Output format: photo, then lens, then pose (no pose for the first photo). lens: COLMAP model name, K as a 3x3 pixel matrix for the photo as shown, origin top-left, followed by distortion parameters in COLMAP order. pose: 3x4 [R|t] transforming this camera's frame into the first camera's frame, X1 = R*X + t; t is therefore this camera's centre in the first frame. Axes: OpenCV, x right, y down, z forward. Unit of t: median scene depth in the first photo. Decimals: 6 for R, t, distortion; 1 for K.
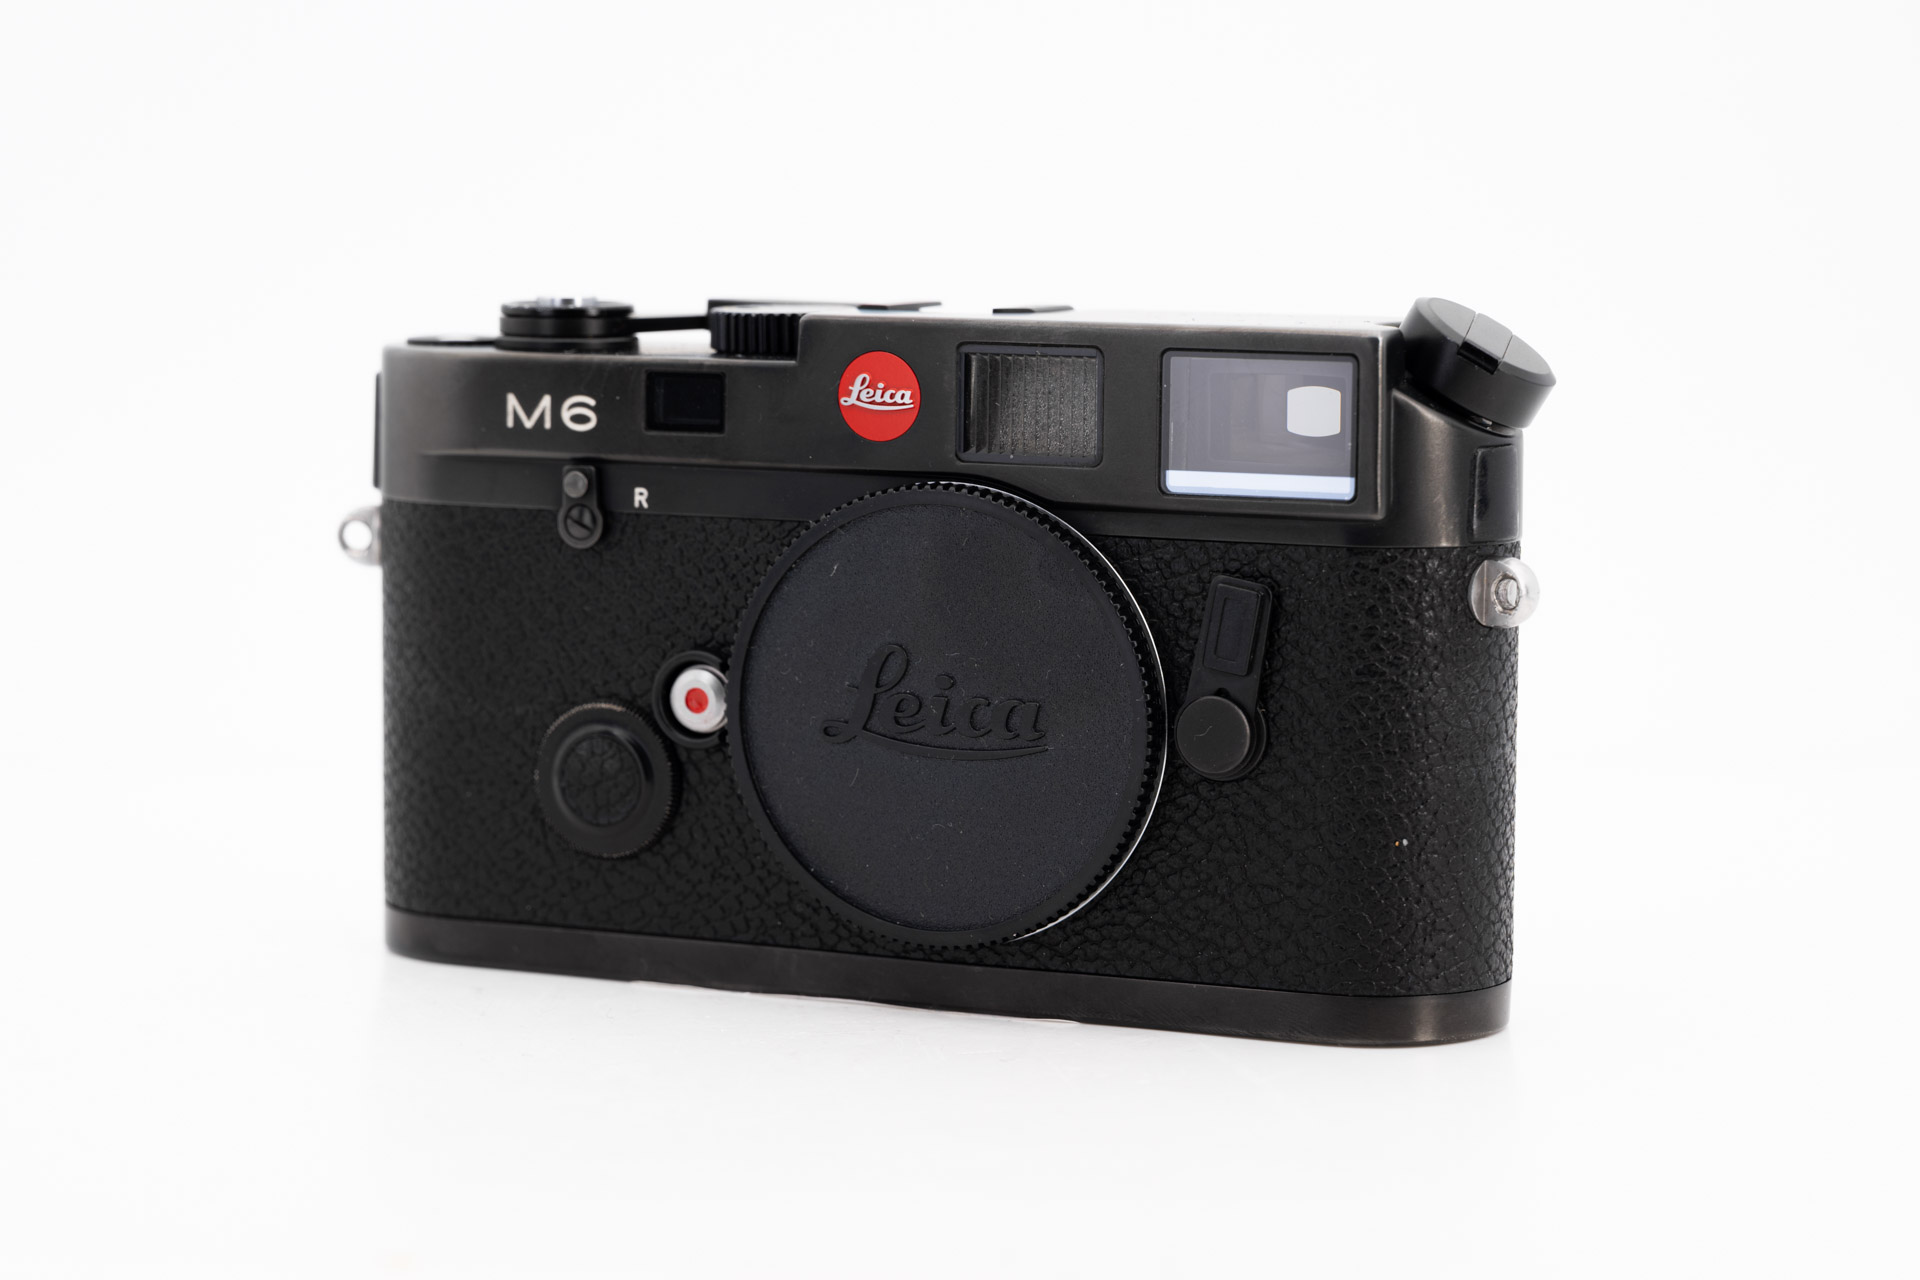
lens RADIAL K [[4715.7, 0, 961.1], [0, 4715.7, 644.7], [0, 0, 1]] dist [-0.170217, 0.000000]
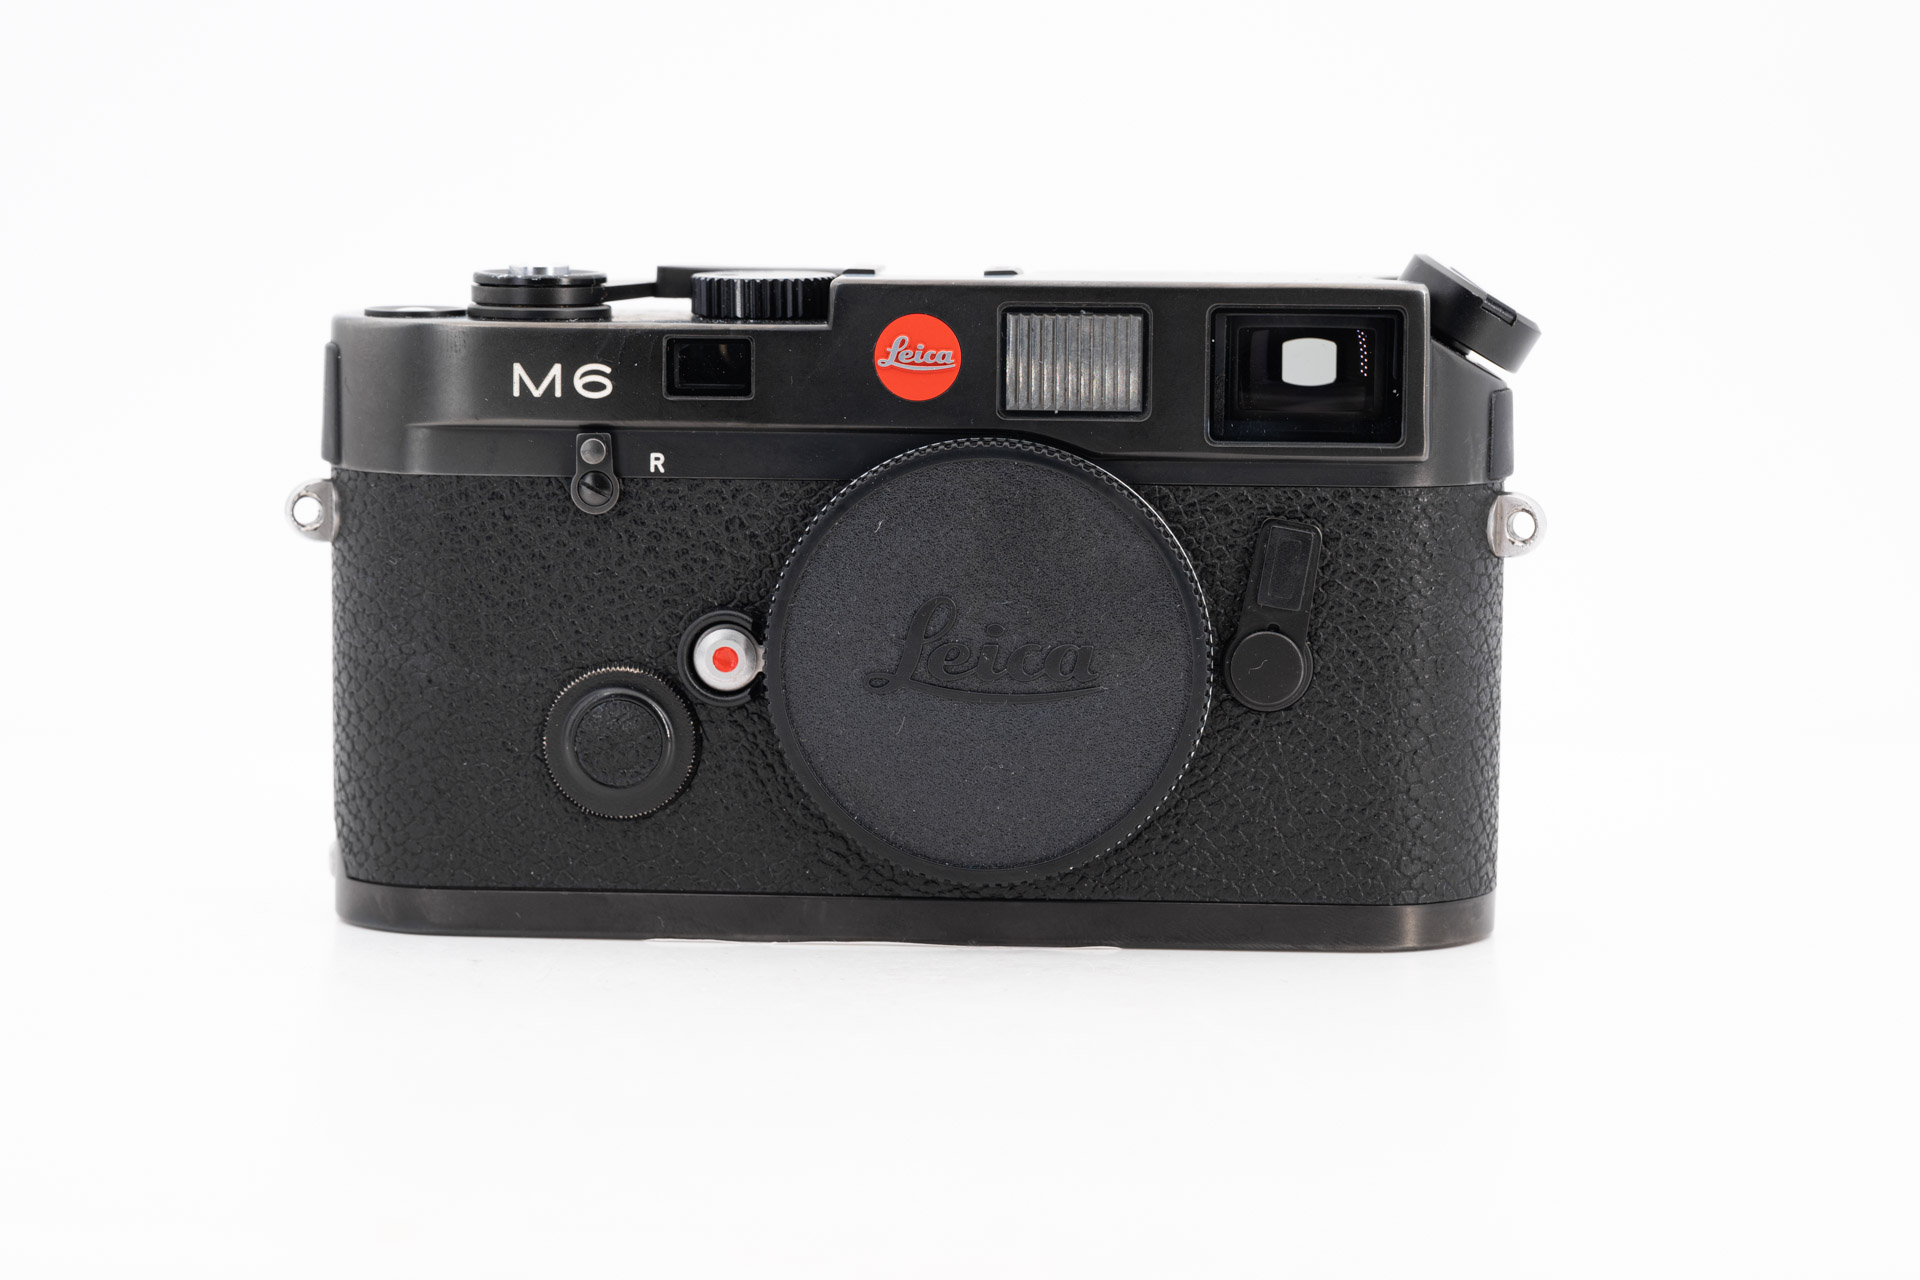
lens RADIAL K [[4715.7, 0, 960.6], [0, 4715.7, 630.1], [0, 0, 1]] dist [-0.170217, 0.000000]
pose [[0.942232, -0.042097, 0.332306, -0.344816], [0.039028, 0.999111, 0.015908, -0.008694], [-0.332680, -0.002019, 0.943037, 0.021740]]
